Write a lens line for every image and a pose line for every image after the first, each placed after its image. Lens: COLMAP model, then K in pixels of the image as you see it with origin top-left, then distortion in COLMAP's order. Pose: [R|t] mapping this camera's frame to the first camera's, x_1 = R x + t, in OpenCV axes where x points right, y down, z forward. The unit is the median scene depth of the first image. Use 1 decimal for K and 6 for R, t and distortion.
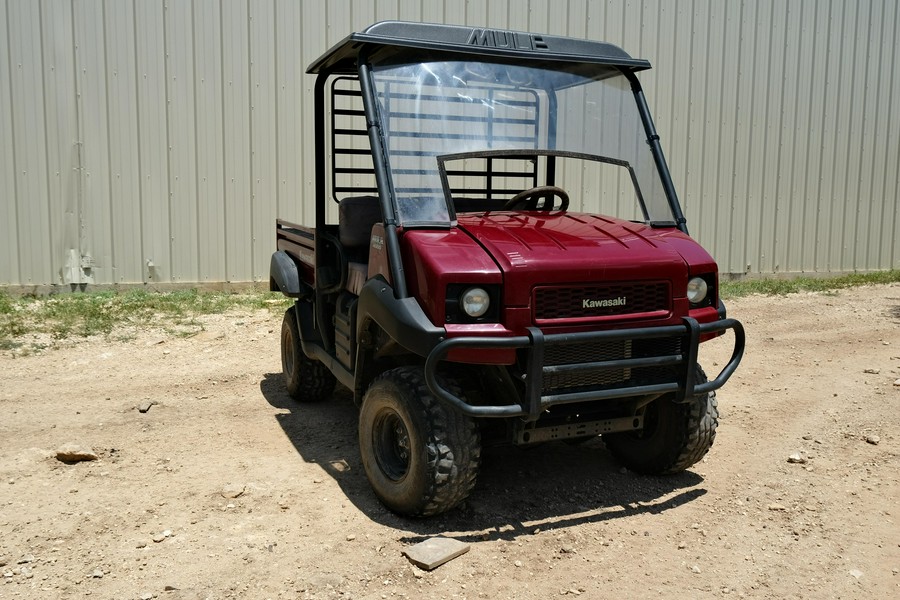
lens RADIAL K [[753.9, 0, 450.0], [0, 753.9, 300.0], [0, 0, 1]] dist [-0.007807, -0.005369]
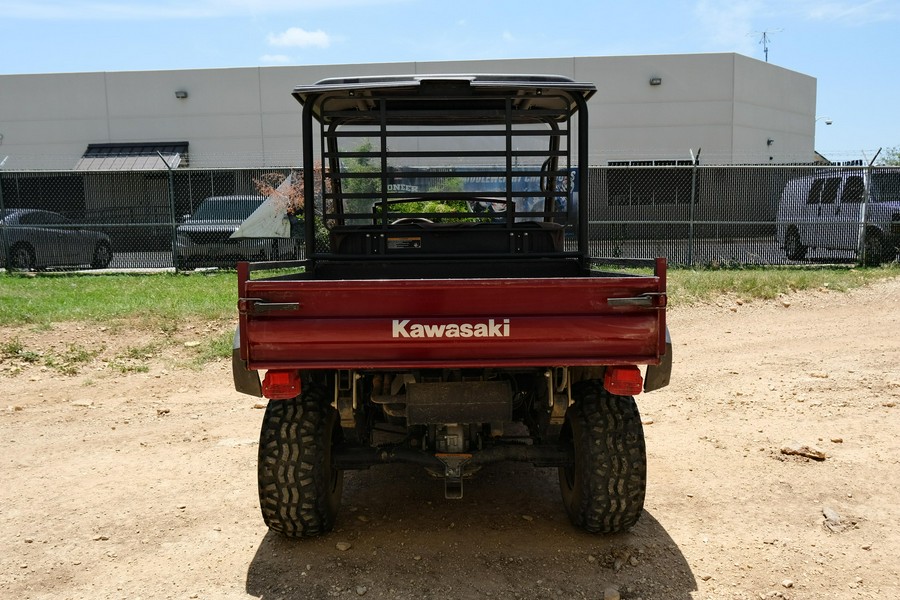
lens RADIAL K [[717.2, 0, 448.1], [0, 717.2, 302.0], [0, 0, 1]] dist [-0.007847, -0.006501]
pose [[-0.929301, -0.034471, 0.367711, -0.436483], [0.047398, 0.976270, 0.211306, -0.297097], [-0.366269, 0.213795, -0.905615, 2.378334]]
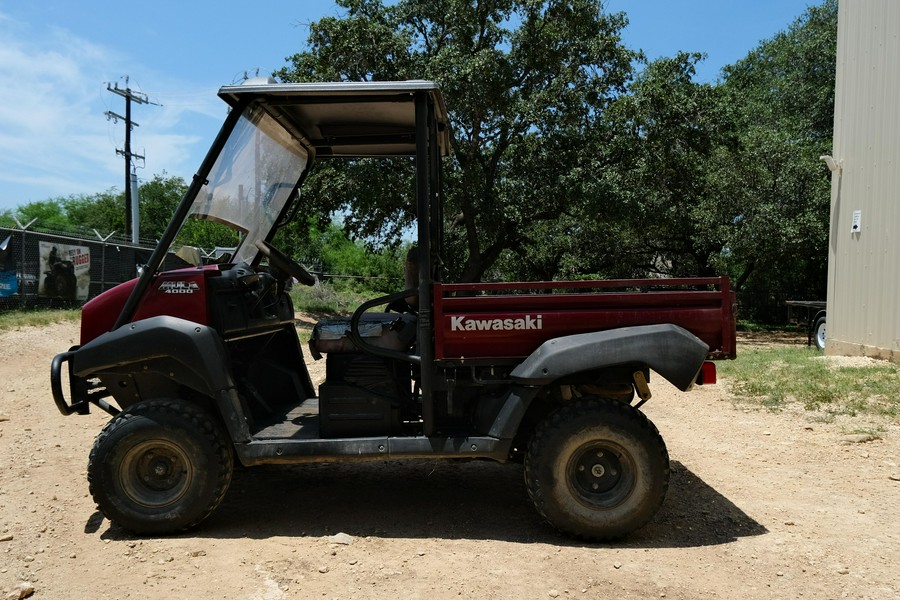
lens RADIAL K [[714.9, 0, 450.0], [0, 714.9, 300.0], [0, 0, 1]] dist [-0.009345, -0.003643]
pose [[-0.410399, 0.001963, -0.911904, 1.040258], [-0.115412, 0.991845, 0.054076, -0.168828], [0.904573, 0.127437, -0.406826, 1.837089]]
